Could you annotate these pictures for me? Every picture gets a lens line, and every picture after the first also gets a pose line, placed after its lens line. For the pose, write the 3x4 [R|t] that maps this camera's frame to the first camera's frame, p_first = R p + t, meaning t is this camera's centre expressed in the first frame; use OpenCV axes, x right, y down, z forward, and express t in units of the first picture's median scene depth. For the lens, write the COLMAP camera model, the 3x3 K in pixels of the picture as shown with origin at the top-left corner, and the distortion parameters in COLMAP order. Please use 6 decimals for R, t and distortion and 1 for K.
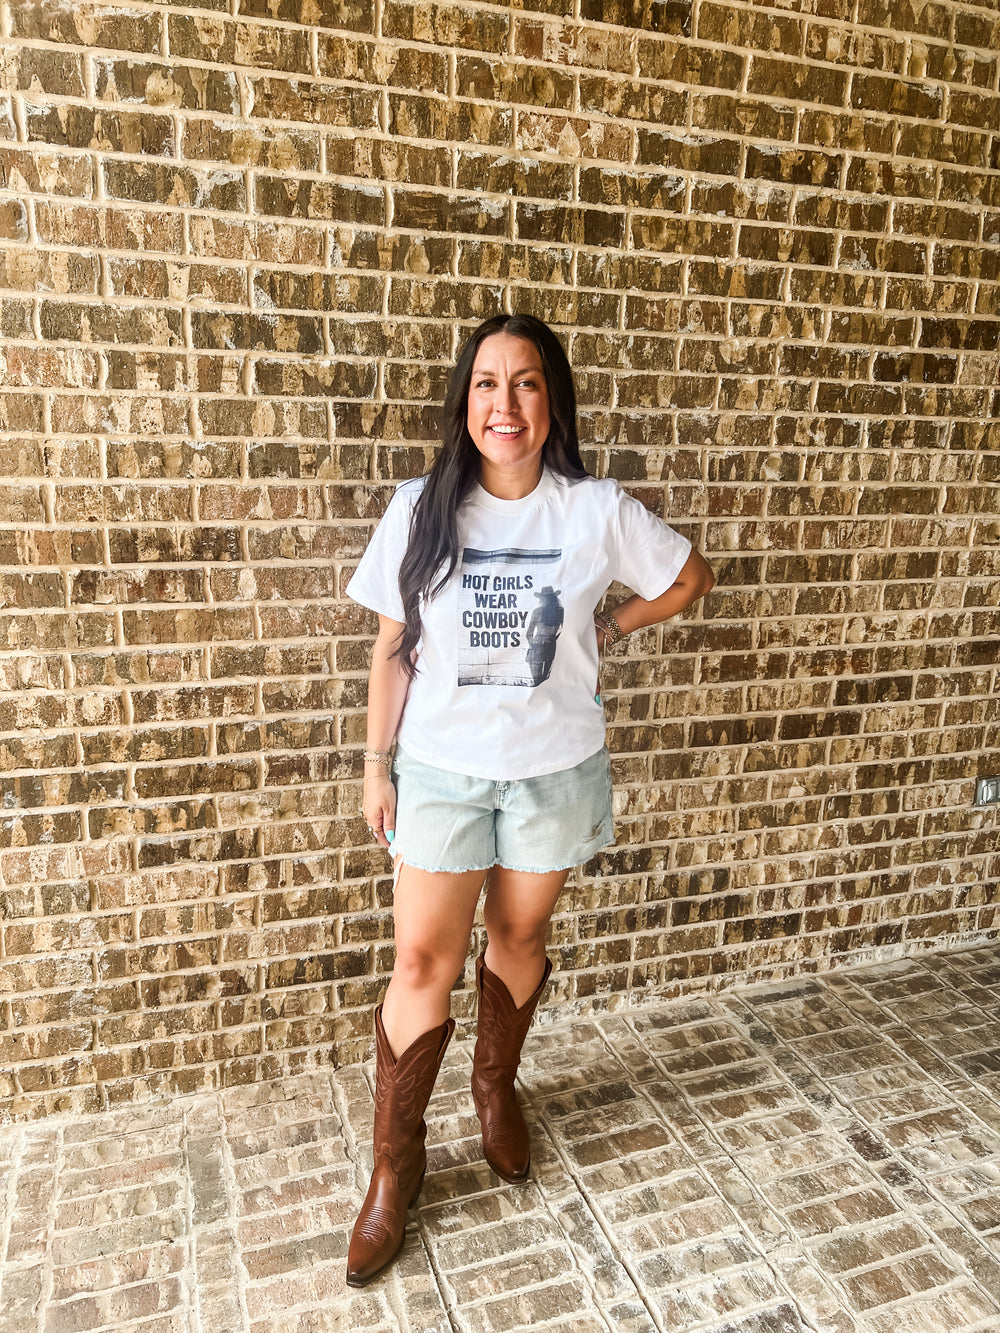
lens RADIAL K [[1004.8, 0, 498.0], [0, 1004.8, 671.7], [0, 0, 1]] dist [0.028672, -0.038325]
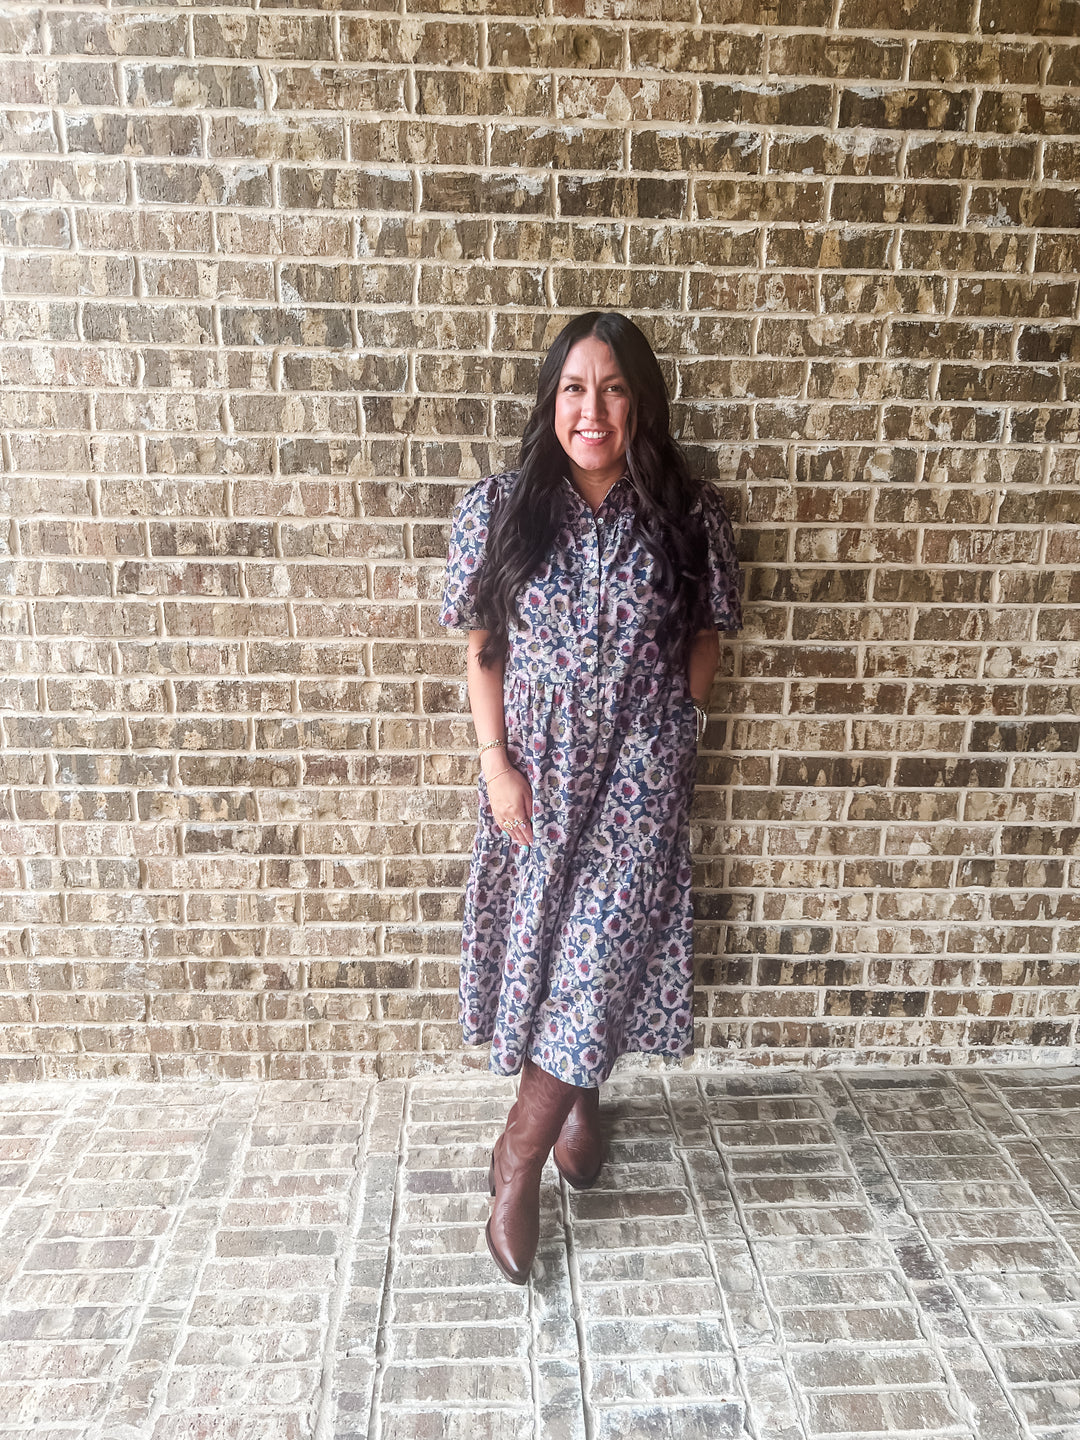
lens RADIAL K [[1085.5, 0, 537.8], [0, 1085.5, 725.6], [0, 0, 1]] dist [0.028672, -0.038325]
pose [[0.957424, 0.064894, -0.281299, 0.295629], [-0.060400, 0.997870, 0.024627, 0.014318], [0.282298, -0.006588, 0.959304, 0.028092]]
